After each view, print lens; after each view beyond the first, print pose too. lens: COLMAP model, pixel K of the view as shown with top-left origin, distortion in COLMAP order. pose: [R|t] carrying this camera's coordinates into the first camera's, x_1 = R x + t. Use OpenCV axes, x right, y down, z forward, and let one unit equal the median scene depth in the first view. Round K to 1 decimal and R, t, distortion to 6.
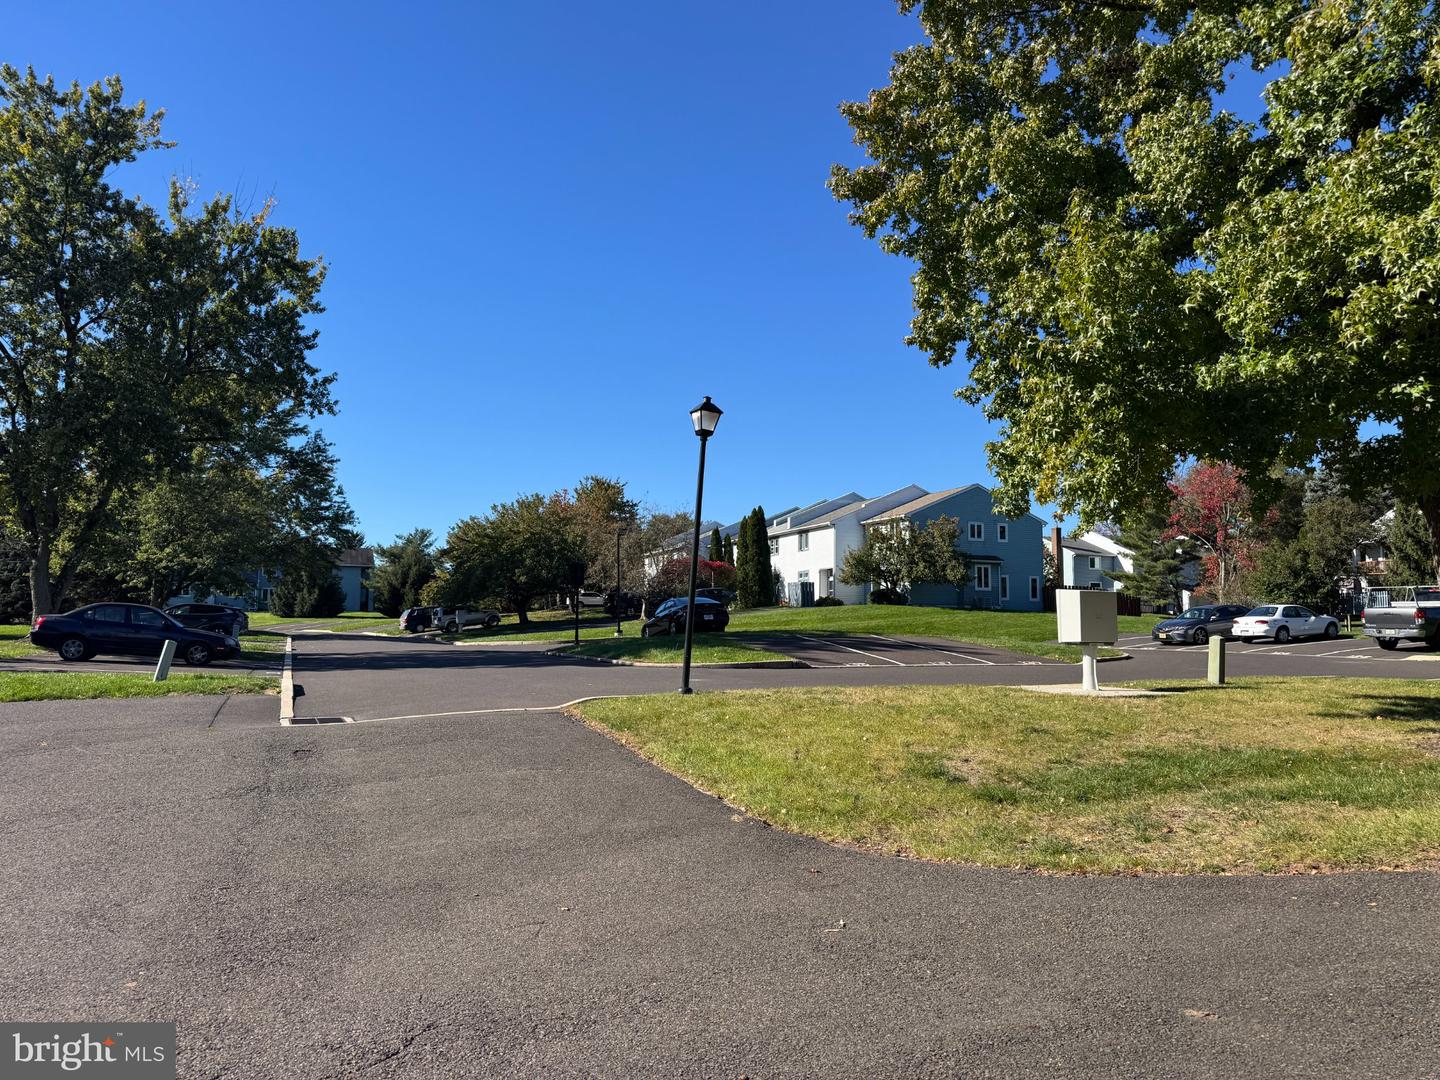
lens RADIAL K [[1031.3, 0, 716.1], [0, 1031.3, 540.8], [0, 0, 1]] dist [-0.002463, 0.002247]
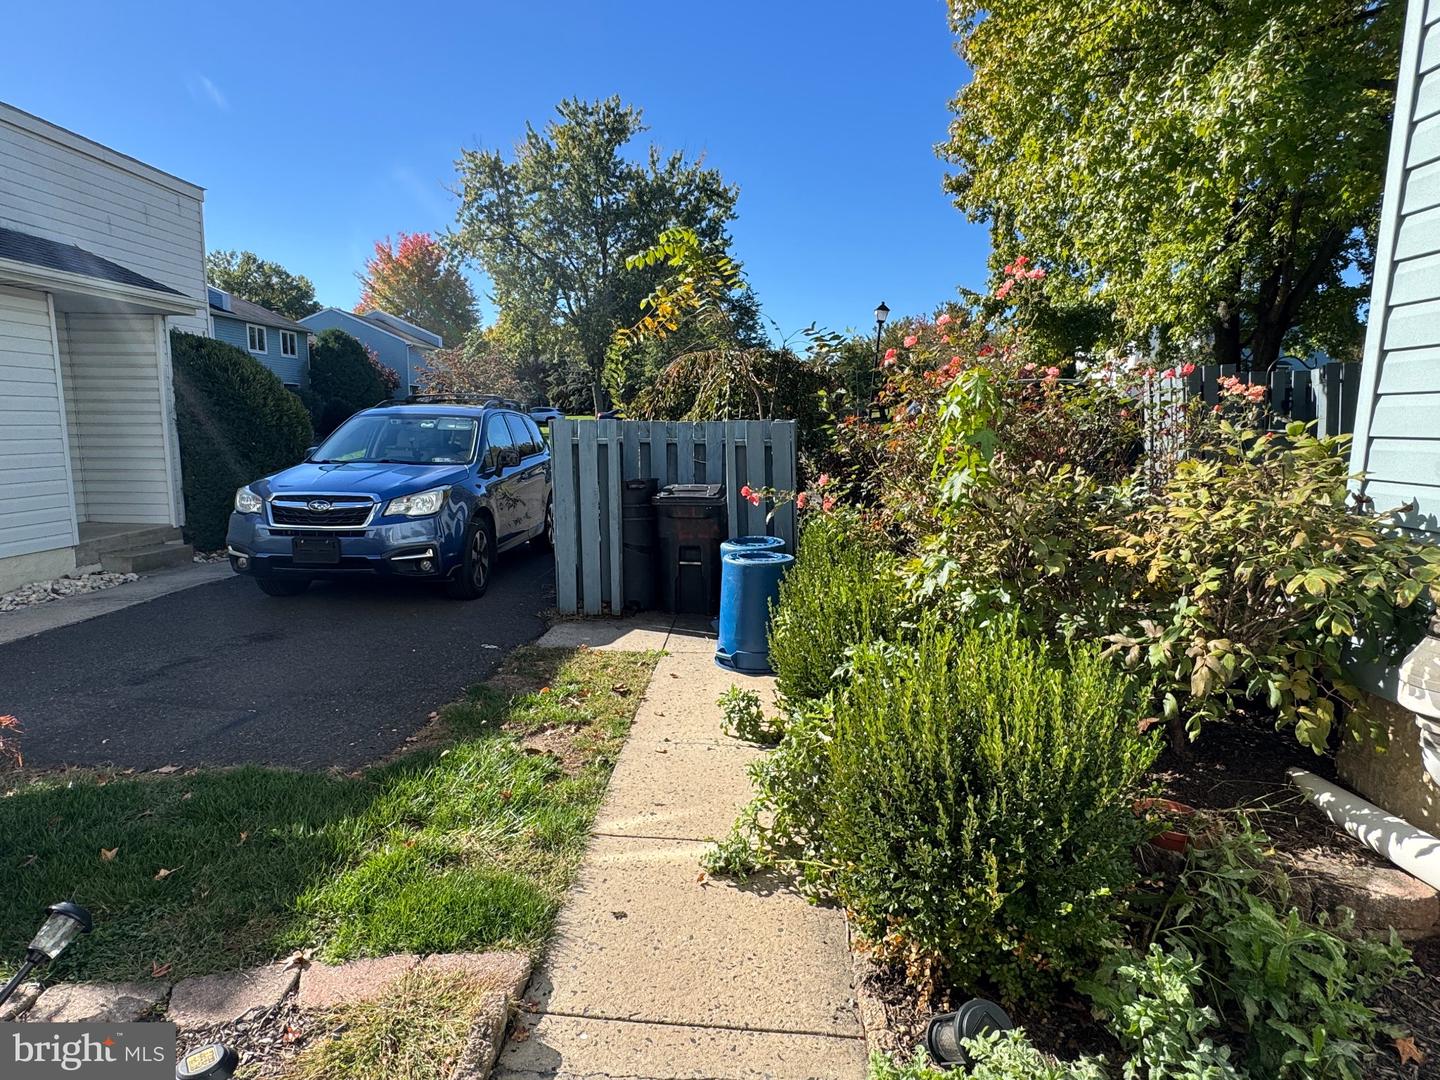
lens RADIAL K [[800.7, 0, 720.1], [0, 800.7, 537.3], [0, 0, 1]] dist [-0.005488, 0.002246]
pose [[0.909232, 0.066740, -0.410904, 0.146246], [0.029748, 0.974125, 0.224045, -0.021928], [0.415225, -0.215932, 0.883720, -0.226795]]
